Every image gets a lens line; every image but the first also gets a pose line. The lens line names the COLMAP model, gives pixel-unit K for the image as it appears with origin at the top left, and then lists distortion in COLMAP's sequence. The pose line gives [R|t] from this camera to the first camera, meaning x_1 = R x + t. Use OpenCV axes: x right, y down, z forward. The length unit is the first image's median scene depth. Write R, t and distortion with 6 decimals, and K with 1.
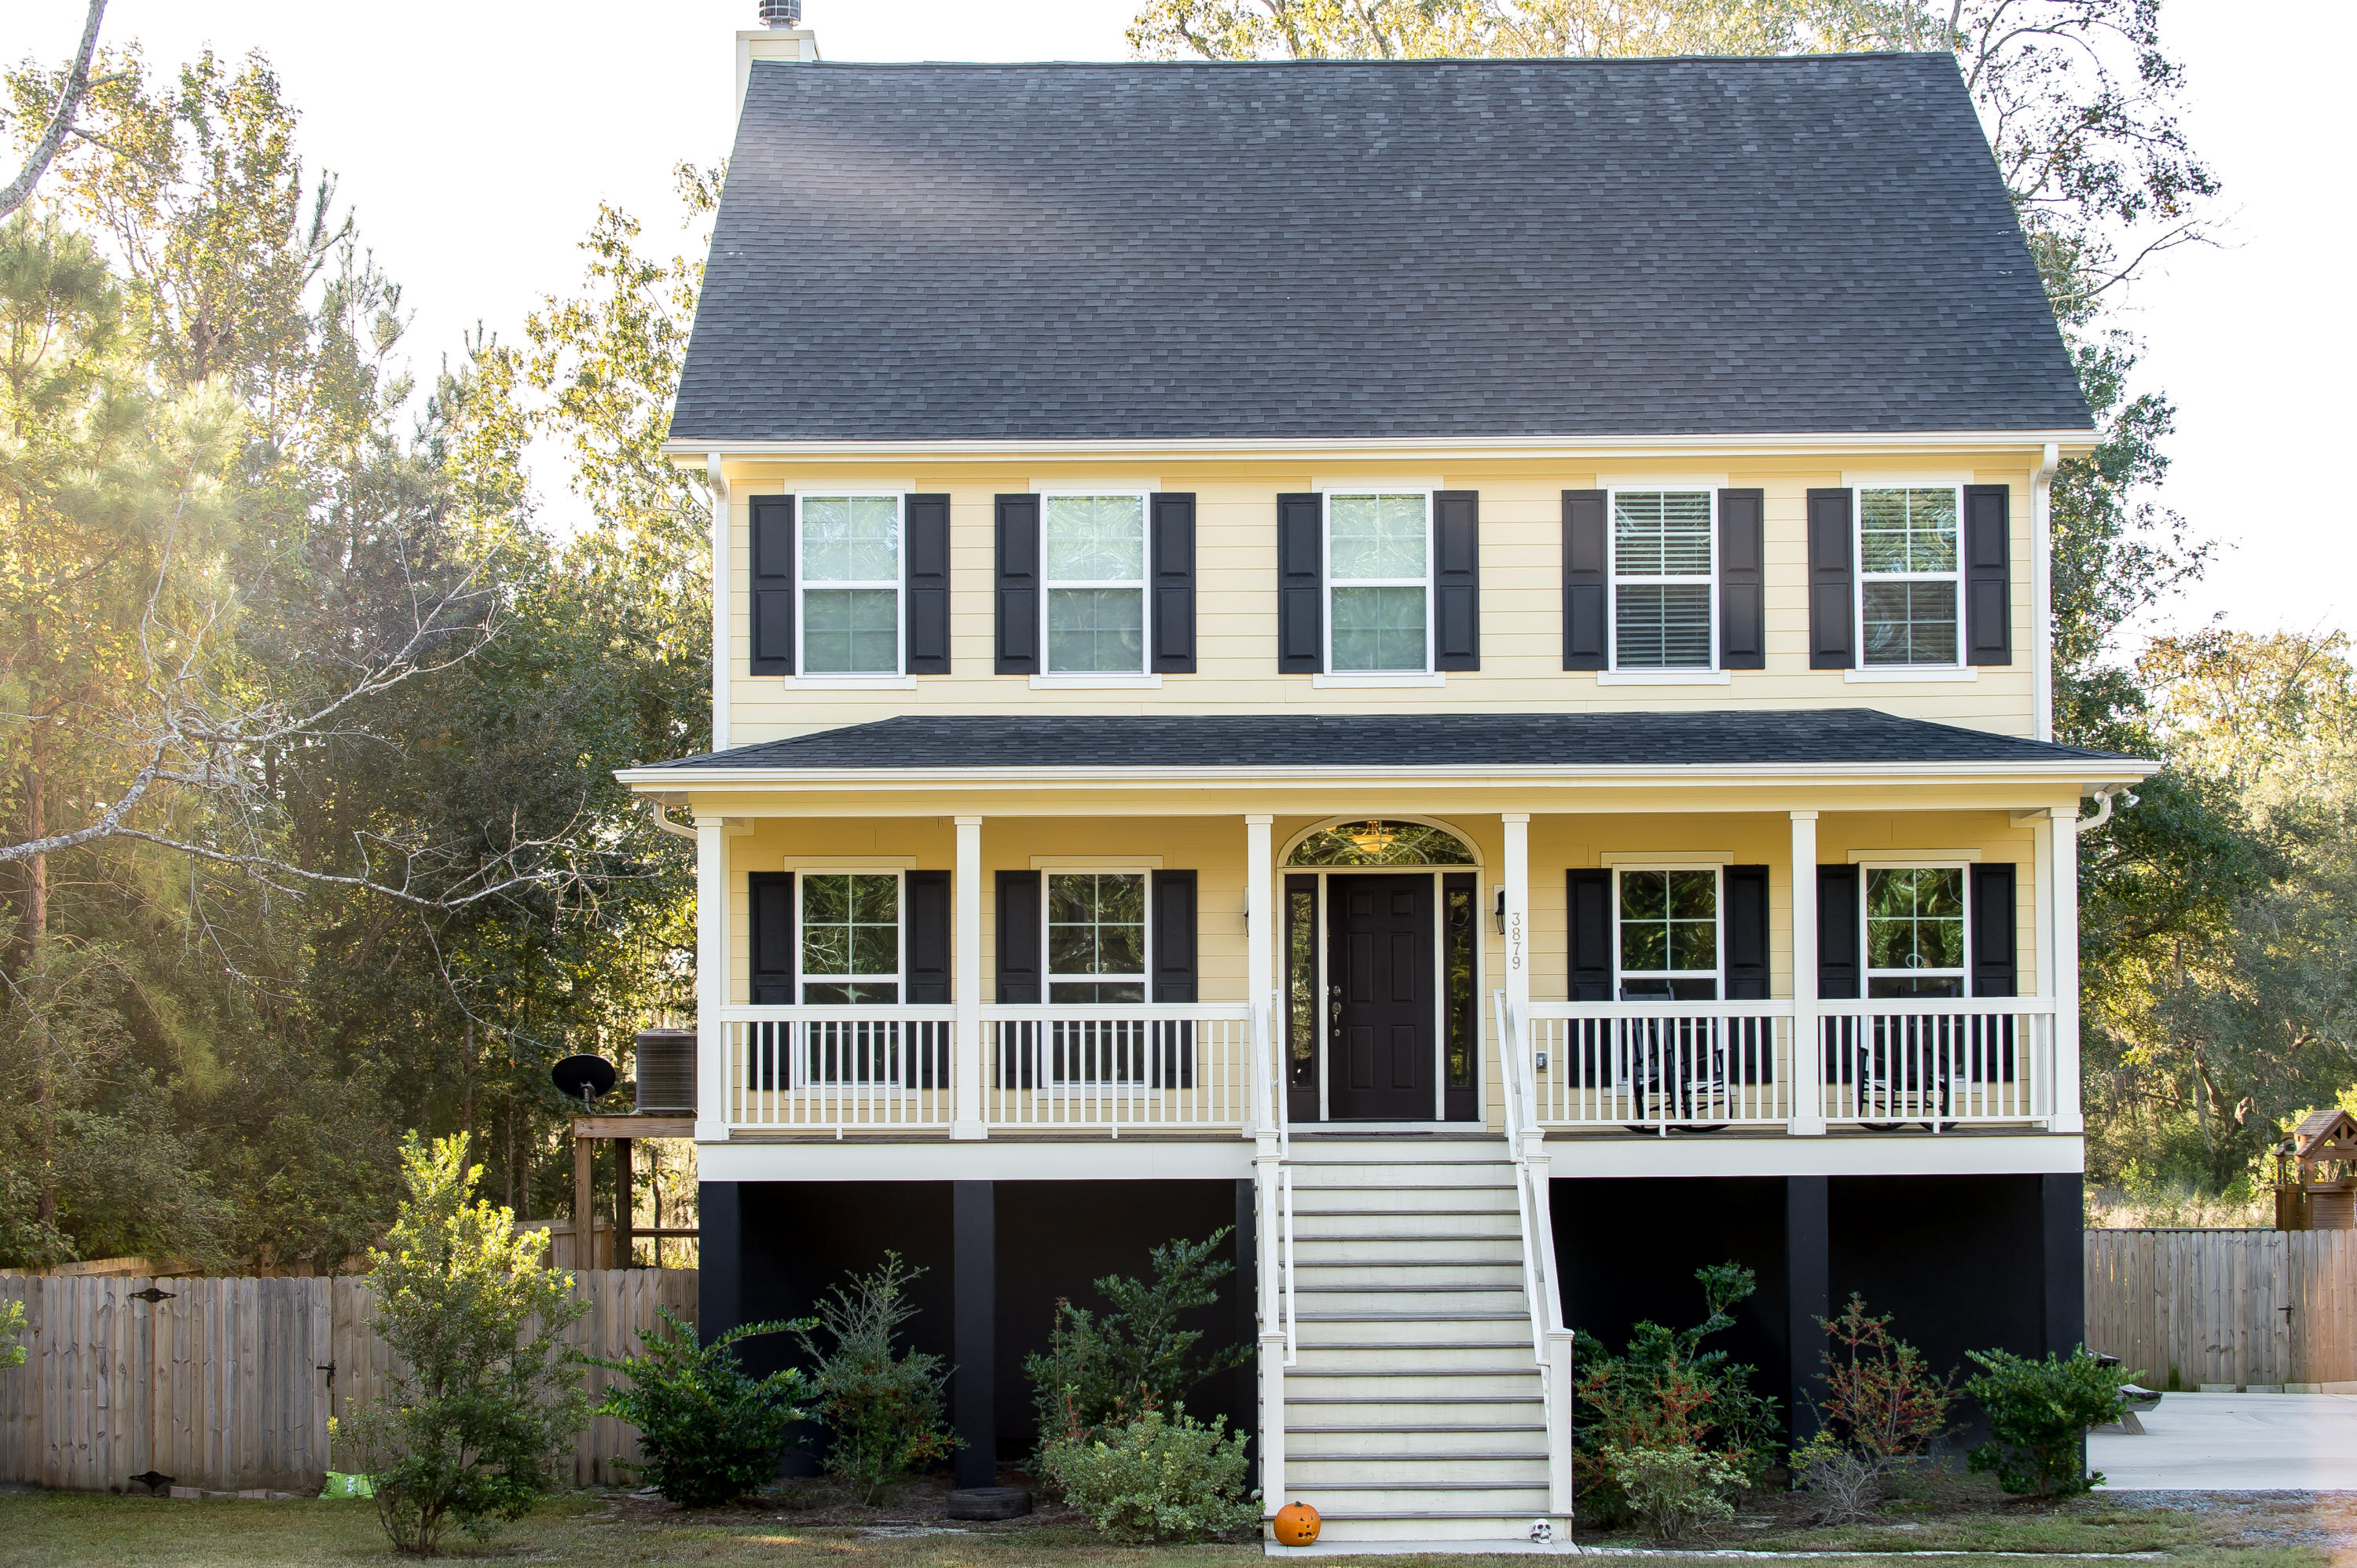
lens RADIAL K [[4501.4, 0, 1197.9], [0, 4501.4, 784.4], [0, 0, 1]] dist [-0.089724, 0.000000]
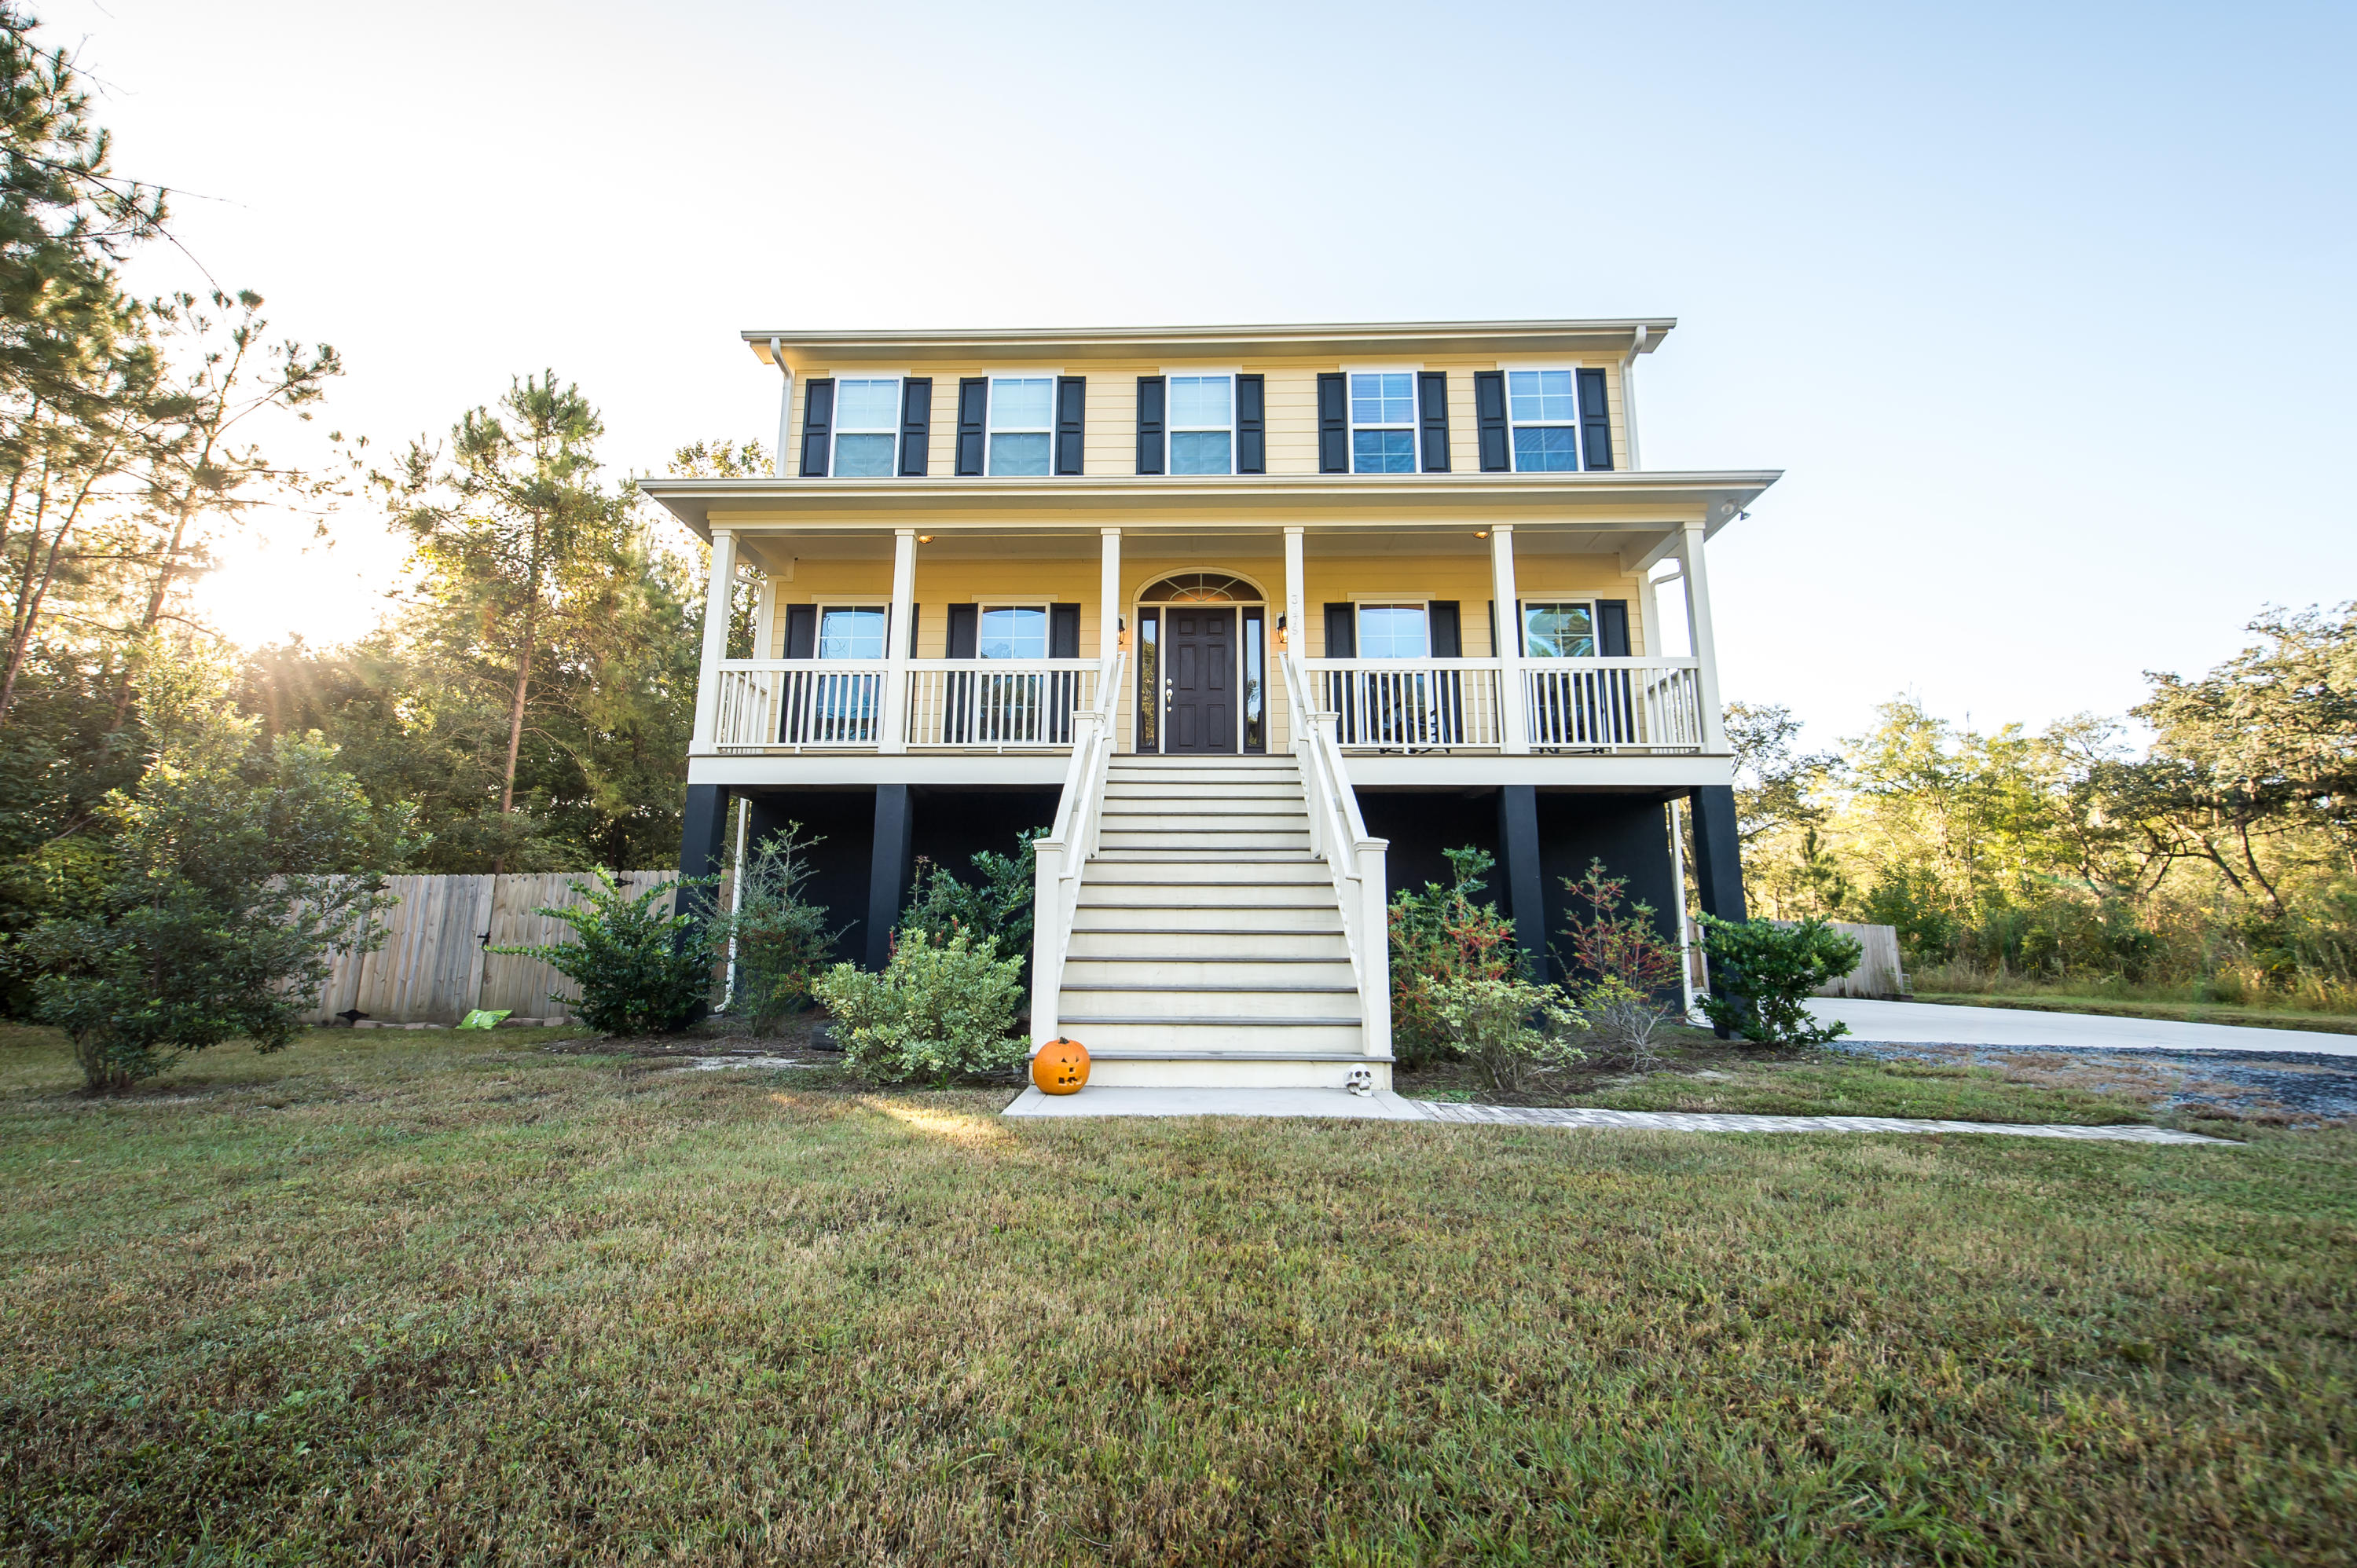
lens RADIAL K [[953.4, 0, 1179.5], [0, 953.4, 731.3], [0, 0, 1]] dist [0.008245, -0.001844]
pose [[0.999866, 0.007643, -0.014464, 0.039179], [-0.009728, 0.988631, -0.150048, 0.111484], [0.013152, 0.150168, 0.988573, 0.701019]]
